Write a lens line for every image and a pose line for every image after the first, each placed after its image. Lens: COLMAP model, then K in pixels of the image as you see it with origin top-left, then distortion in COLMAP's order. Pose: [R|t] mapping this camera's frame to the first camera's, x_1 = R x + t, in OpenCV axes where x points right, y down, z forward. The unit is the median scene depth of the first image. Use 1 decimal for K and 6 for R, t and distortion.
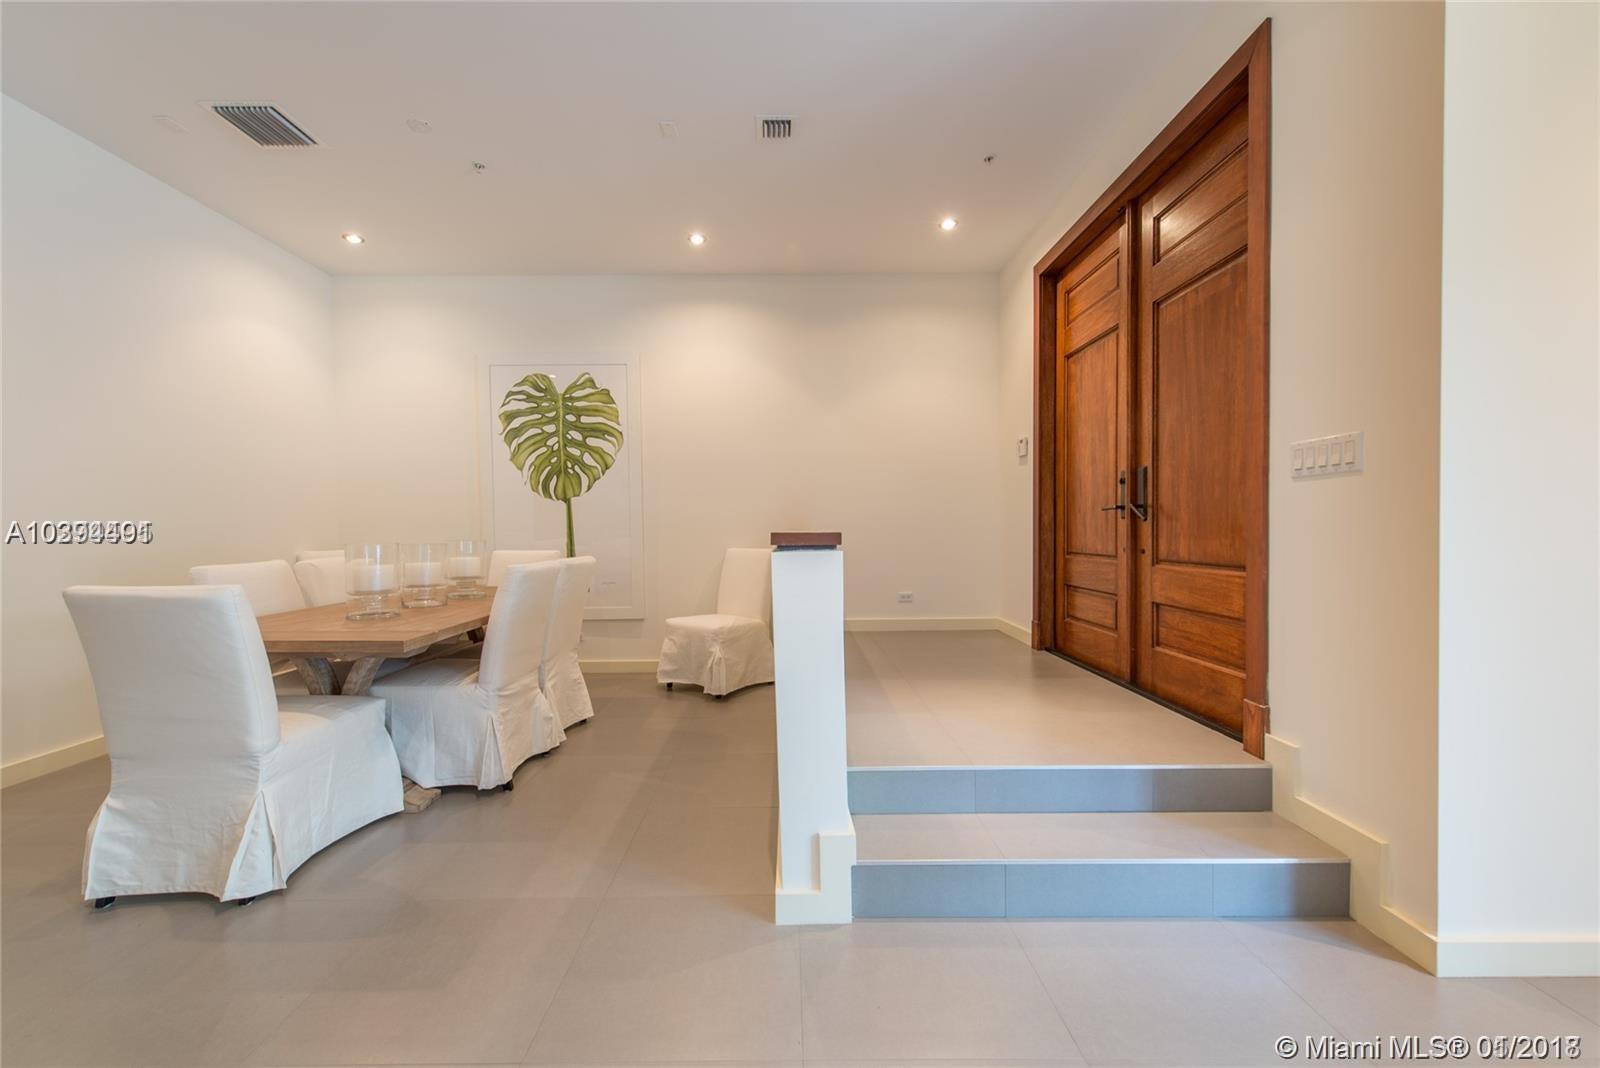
lens RADIAL K [[628.4, 0, 789.0], [0, 628.4, 536.0], [0, 0, 1]] dist [0.014499, -0.003280]
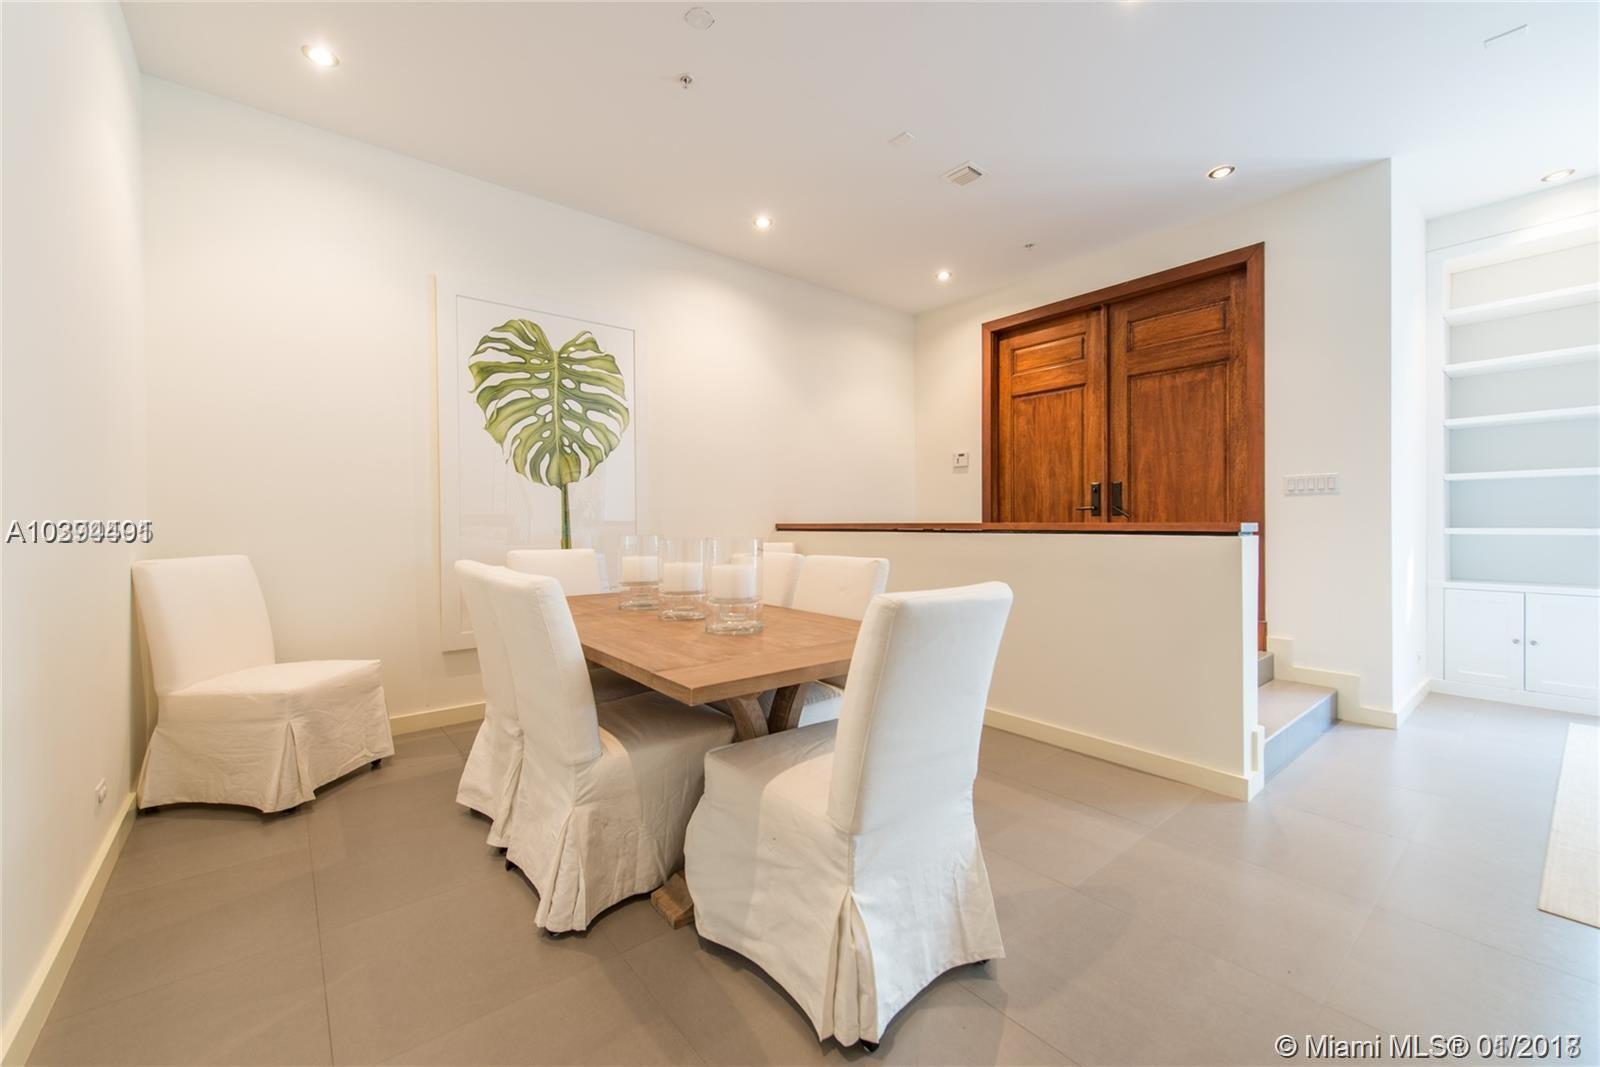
lens RADIAL K [[628.4, 0, 798.3], [0, 628.4, 525.4], [0, 0, 1]] dist [0.014499, -0.003280]
pose [[0.775503, 0.000094, 0.631344, -0.625676], [0.006917, 0.999939, -0.008645, 0.001898], [-0.631306, 0.011072, 0.775455, 0.195853]]
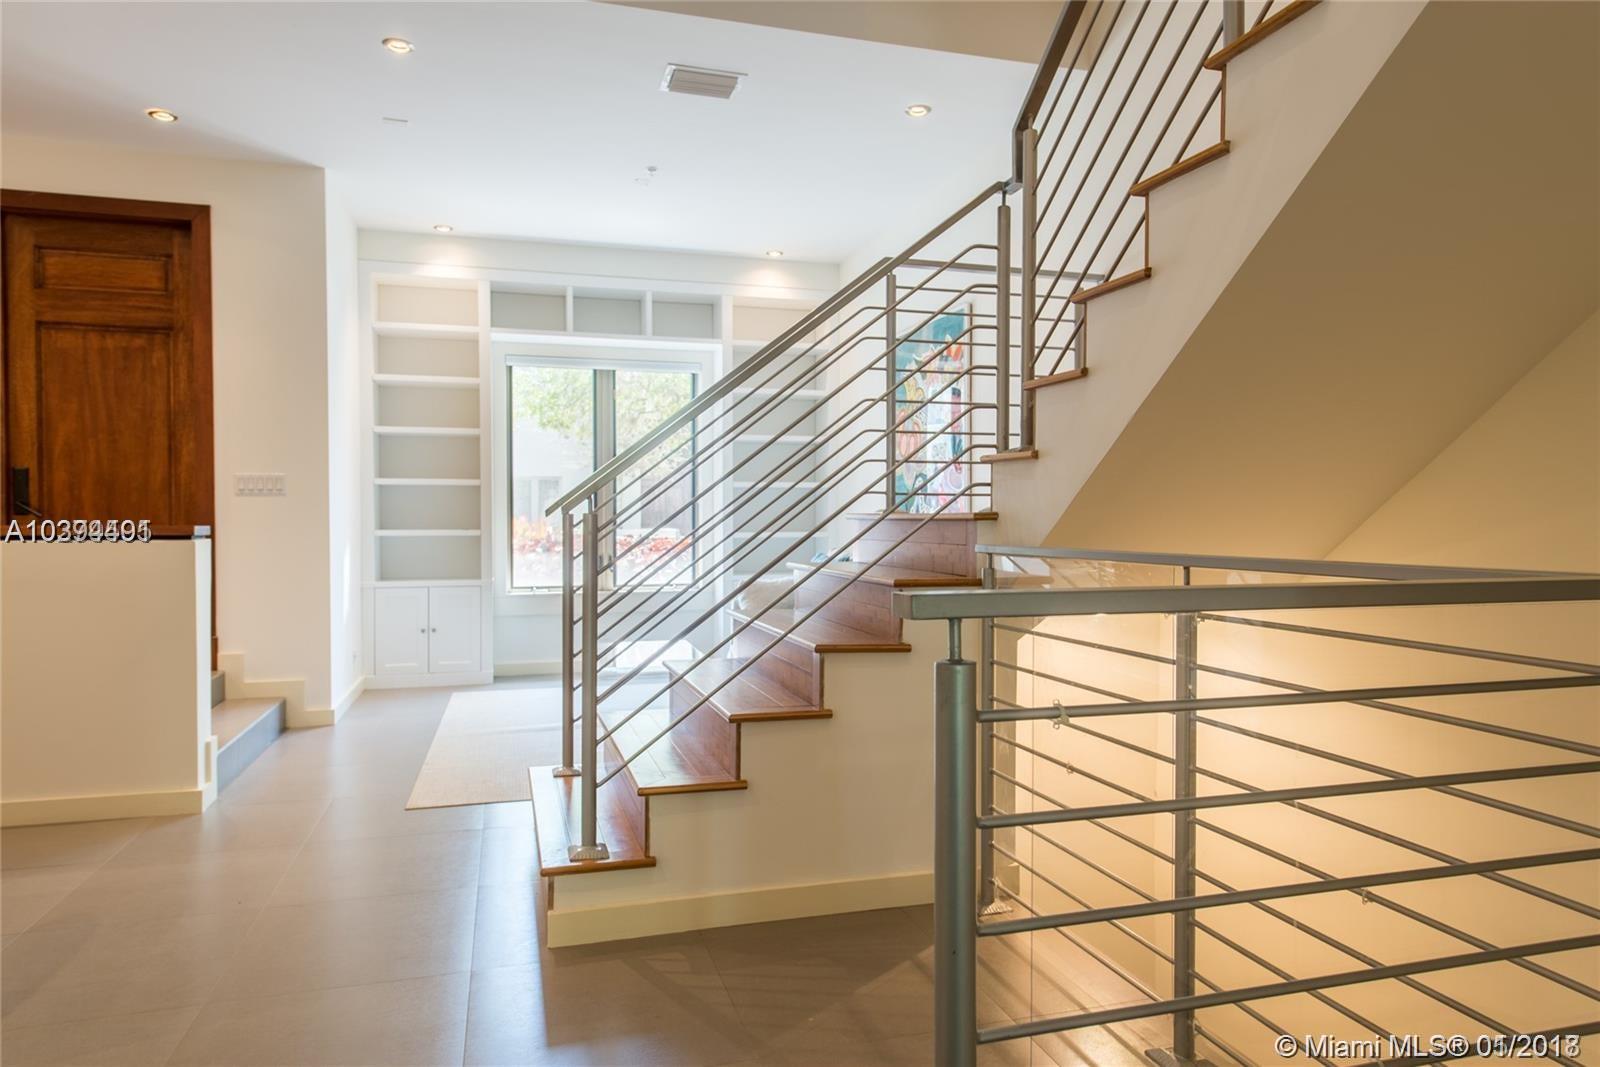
lens RADIAL K [[990.0, 0, 805.7], [0, 990.0, 540.8], [0, 0, 1]] dist [0.007438, -0.007526]
pose [[-0.284004, -0.013493, 0.958728, -0.911885], [0.011804, 0.999776, 0.017567, 0.001446], [-0.958751, 0.016306, -0.283781, 0.125976]]
